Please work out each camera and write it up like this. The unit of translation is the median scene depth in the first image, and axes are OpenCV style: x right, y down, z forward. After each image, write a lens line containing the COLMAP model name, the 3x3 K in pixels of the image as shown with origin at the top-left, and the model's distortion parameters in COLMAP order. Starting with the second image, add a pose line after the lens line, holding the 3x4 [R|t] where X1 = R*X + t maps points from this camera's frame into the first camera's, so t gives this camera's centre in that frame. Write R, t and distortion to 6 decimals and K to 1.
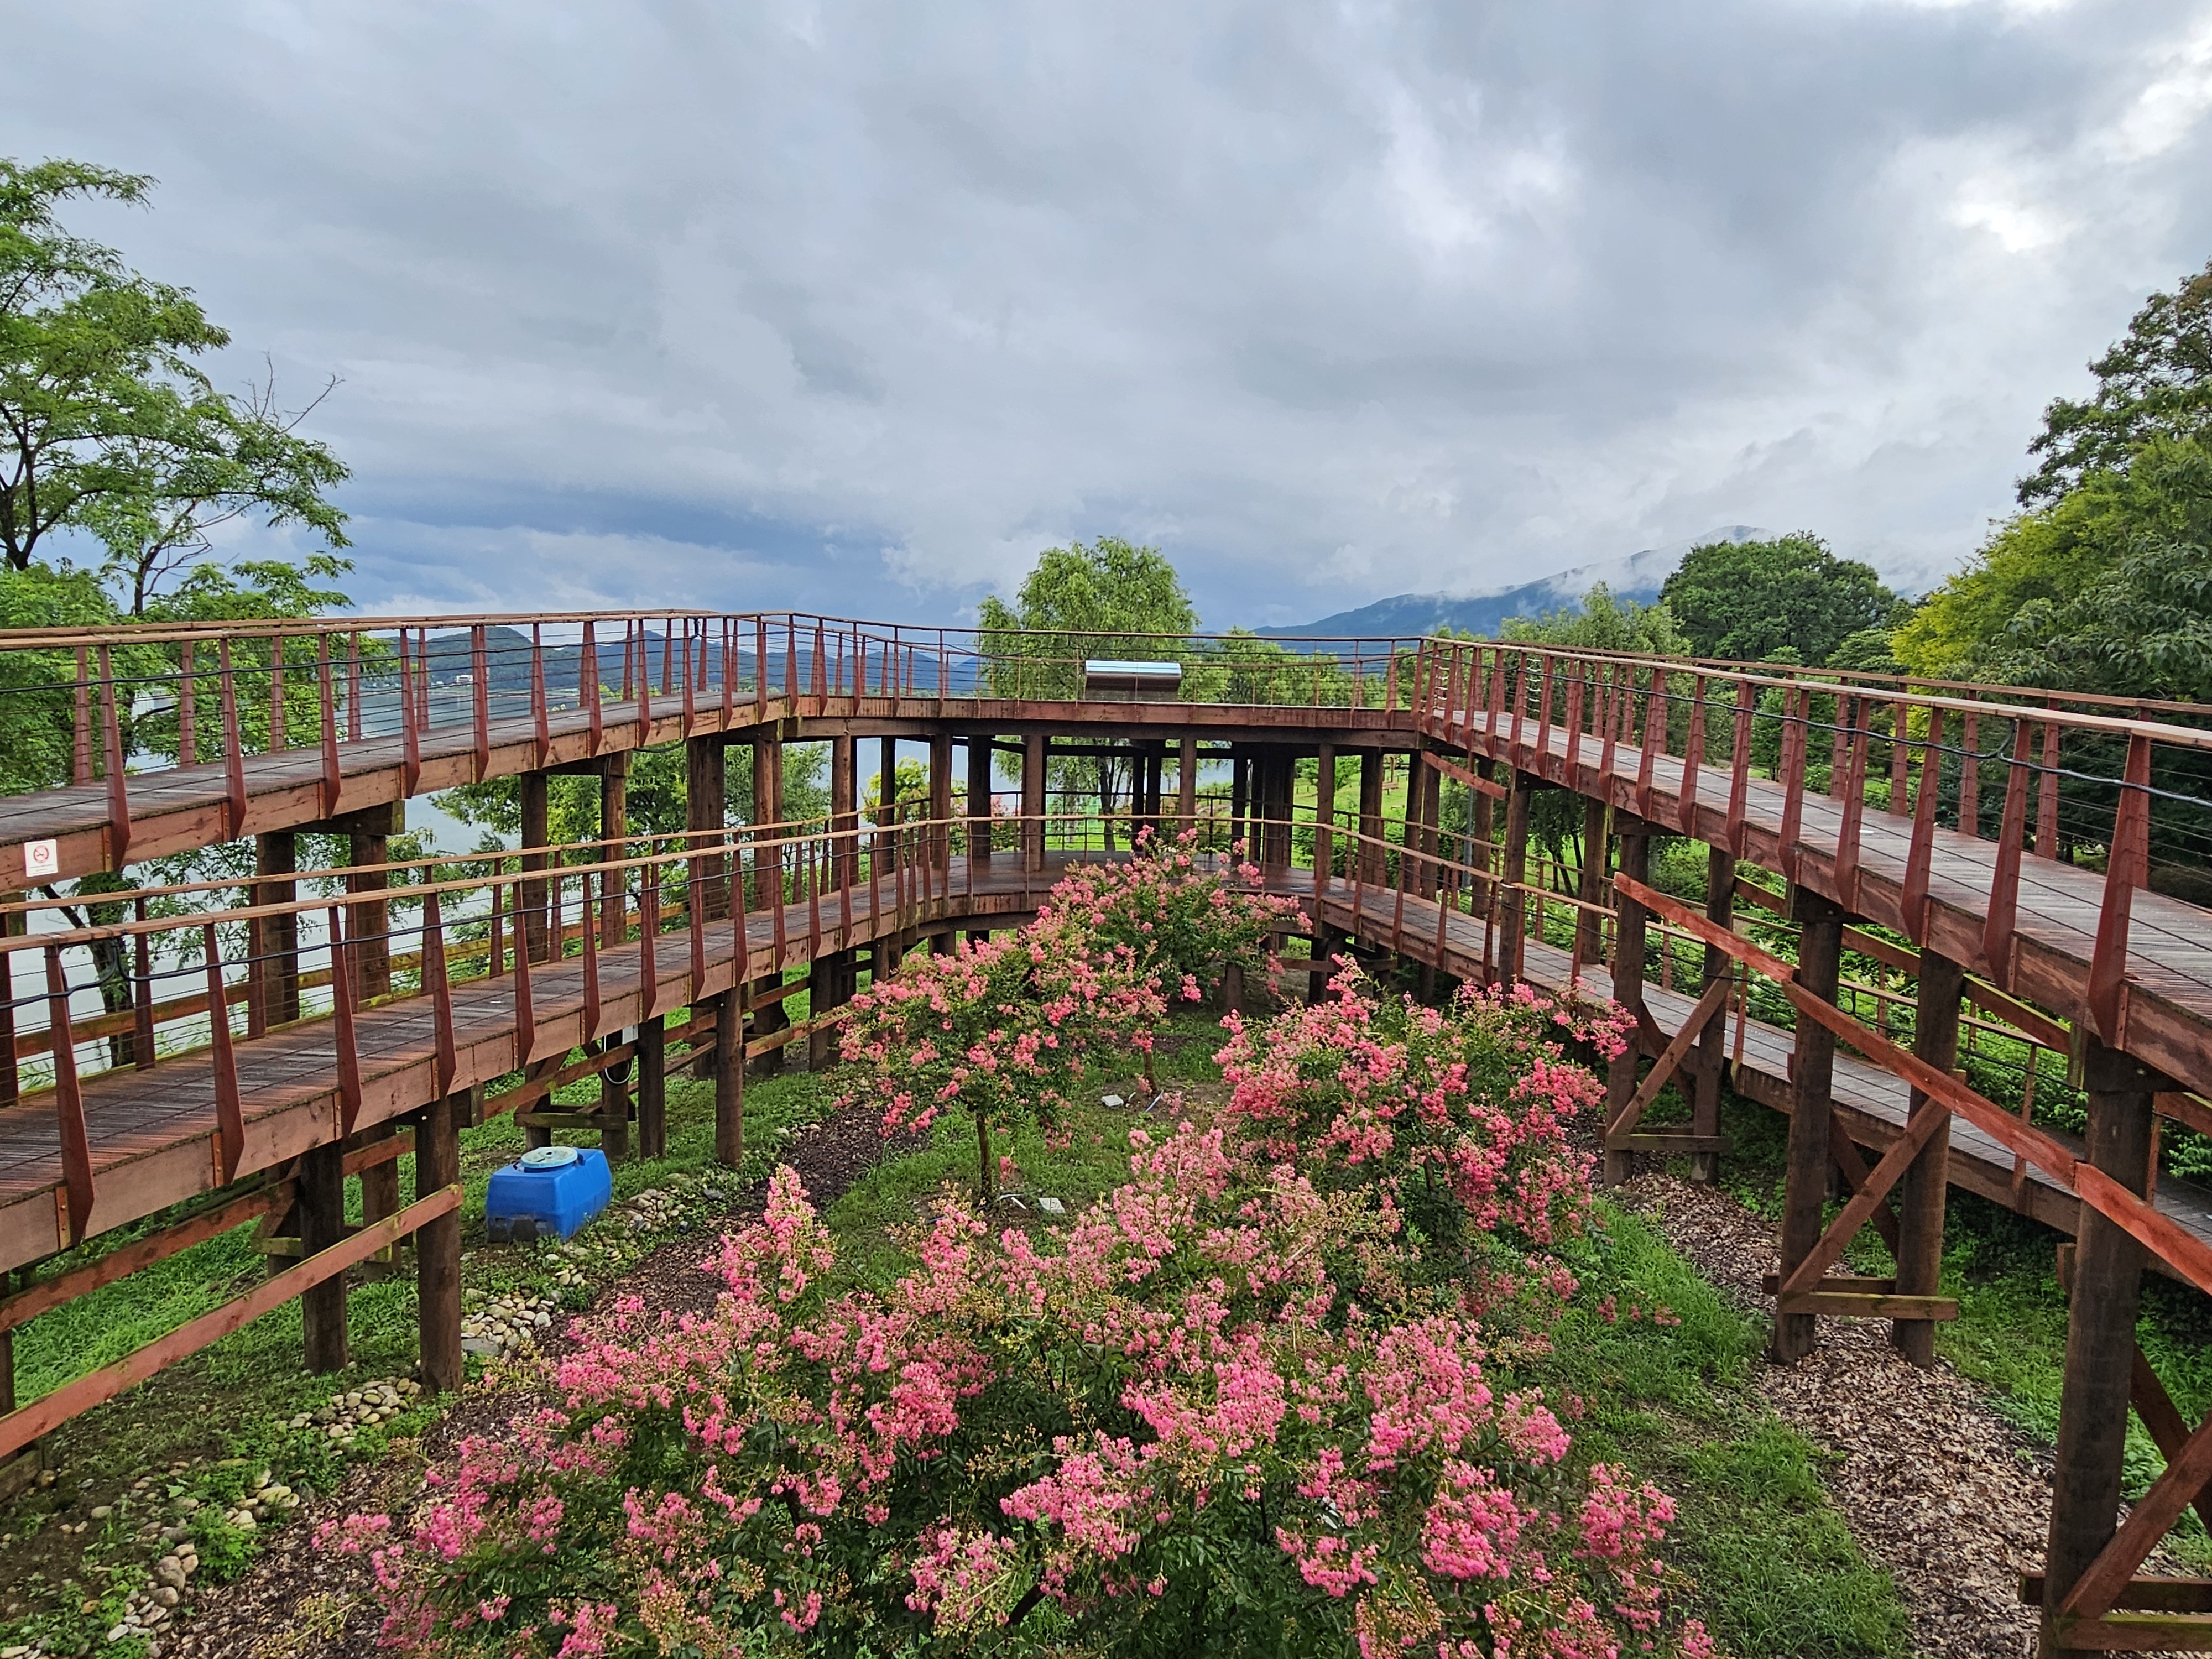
lens RADIAL K [[1370.7, 0, 1111.0], [0, 1370.7, 812.0], [0, 0, 1]] dist [-0.001683, -0.000666]
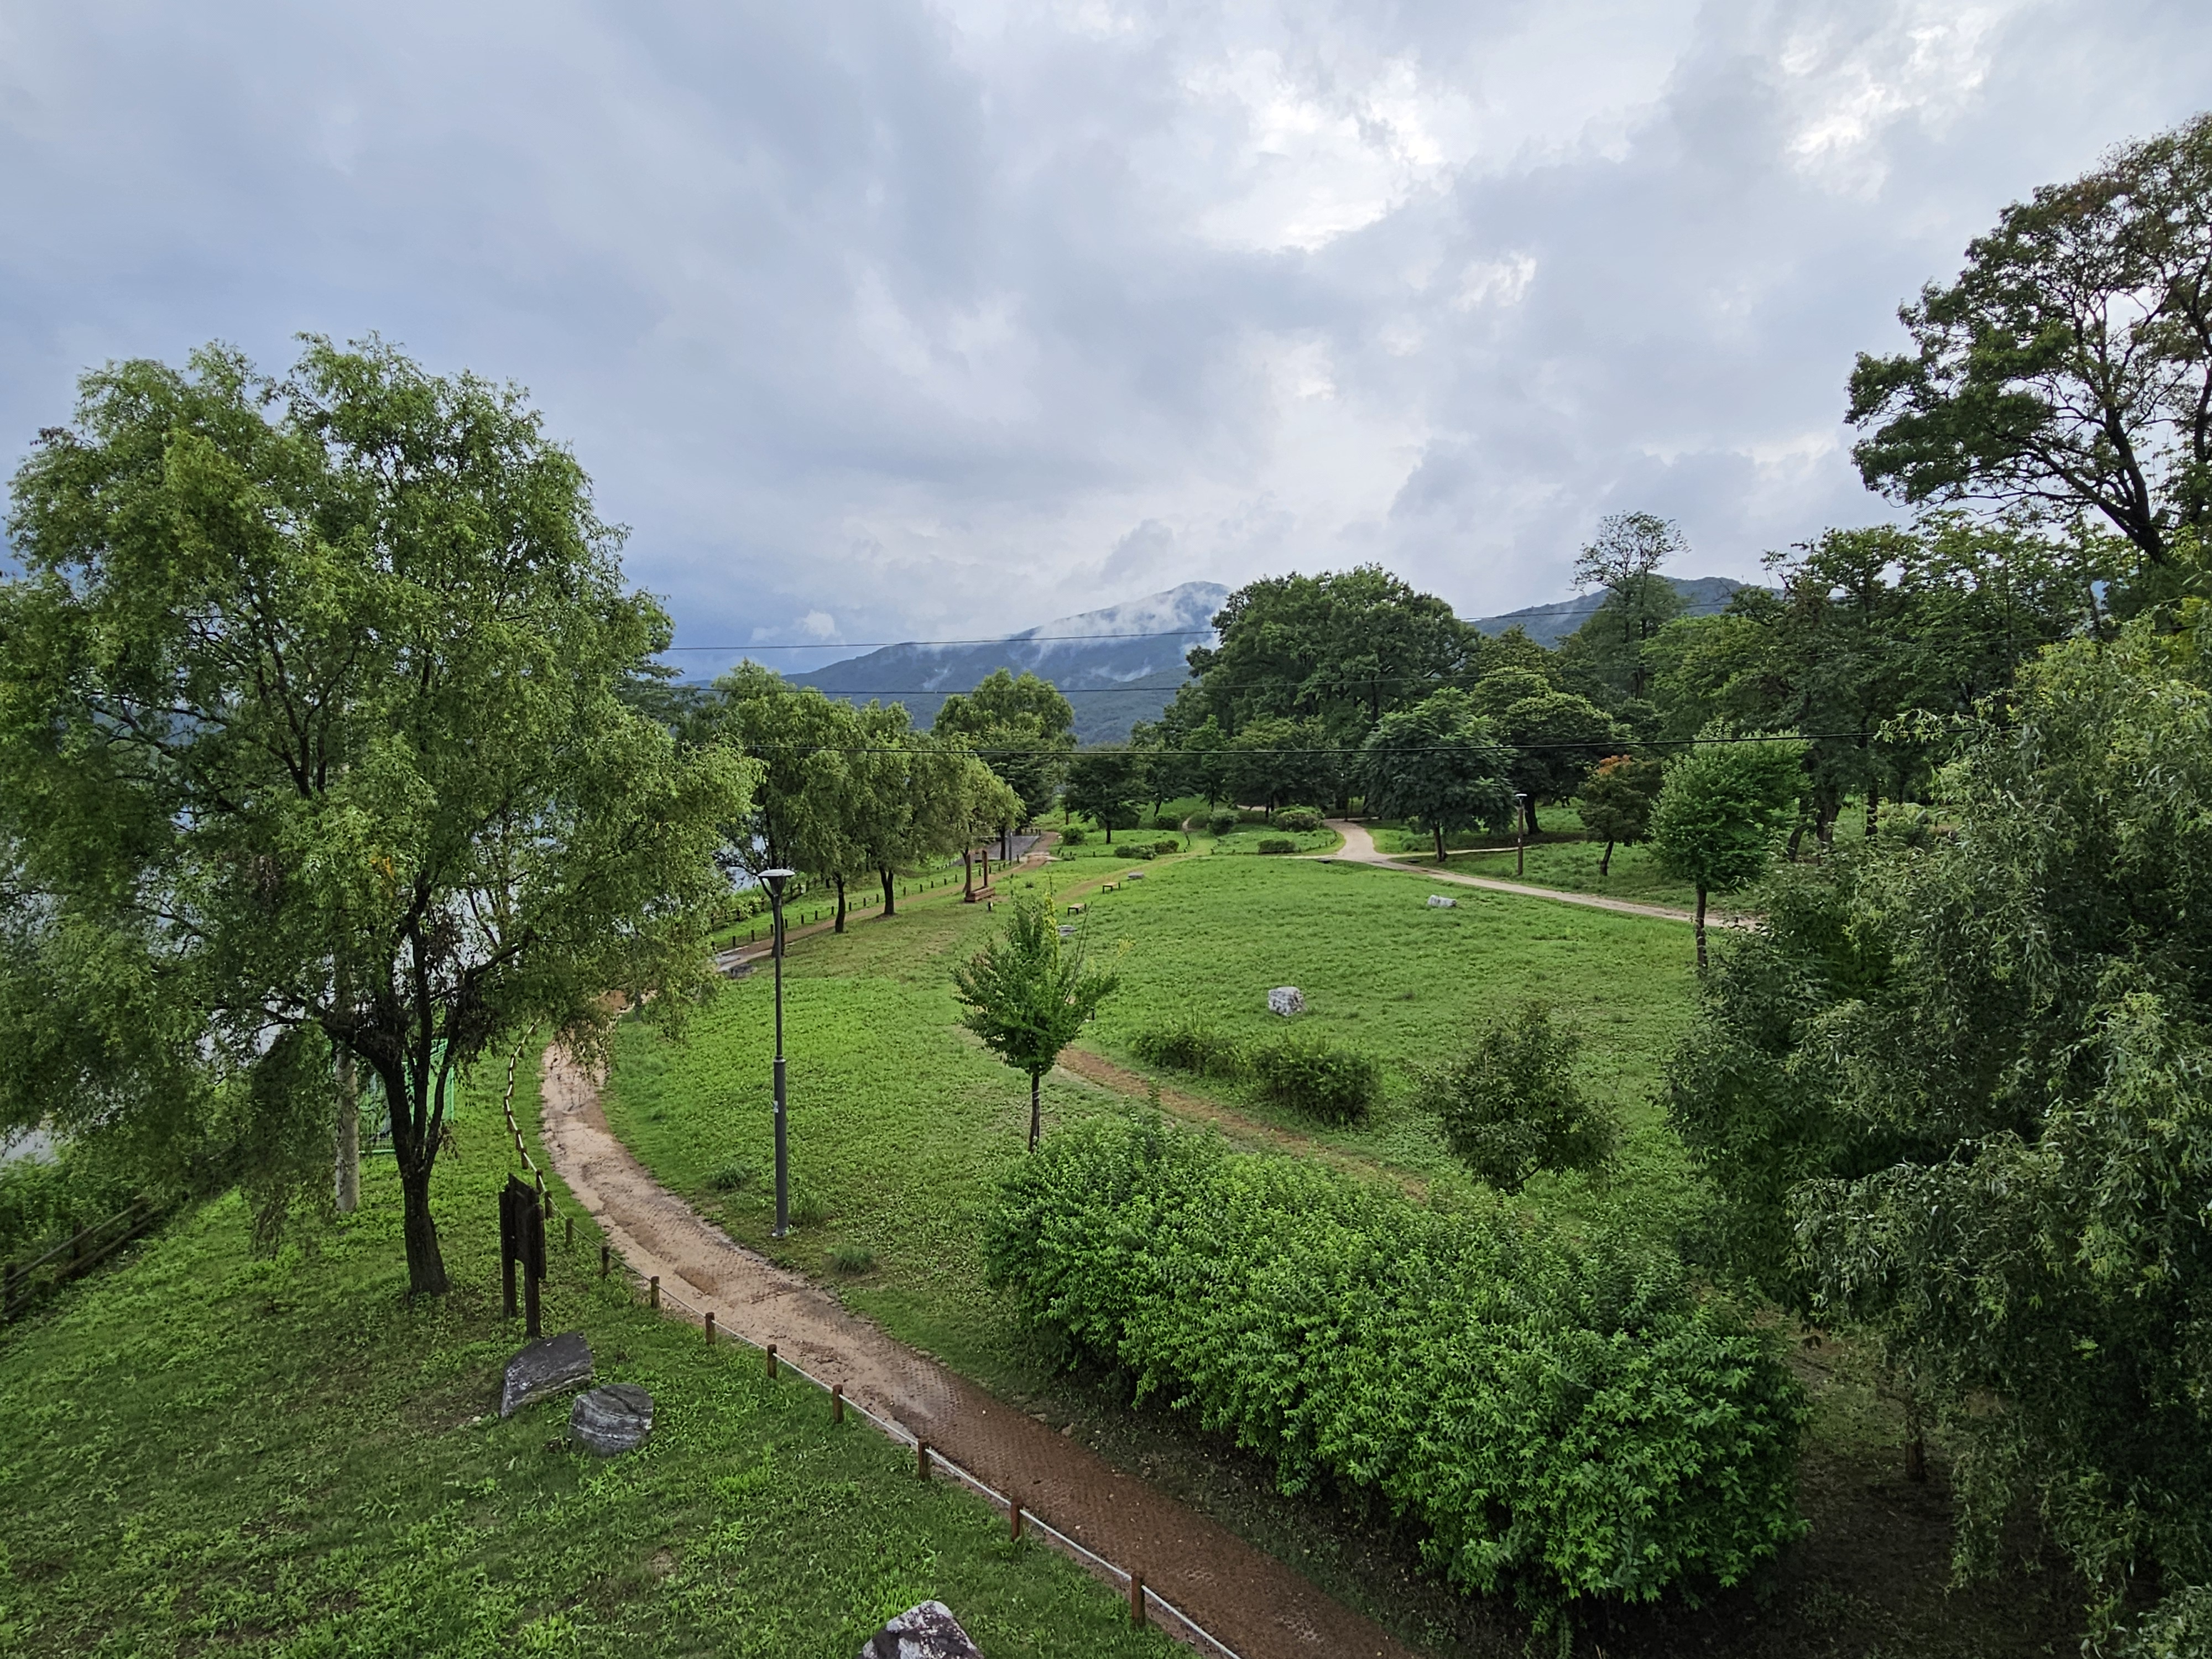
lens RADIAL K [[1370.7, 0, 1111.0], [0, 1370.7, 812.0], [0, 0, 1]] dist [-0.001683, -0.000666]
pose [[0.937078, -0.037966, 0.347051, 0.016663], [0.049429, 0.998484, -0.024234, -0.026883], [-0.345604, 0.039863, 0.937533, 0.221714]]
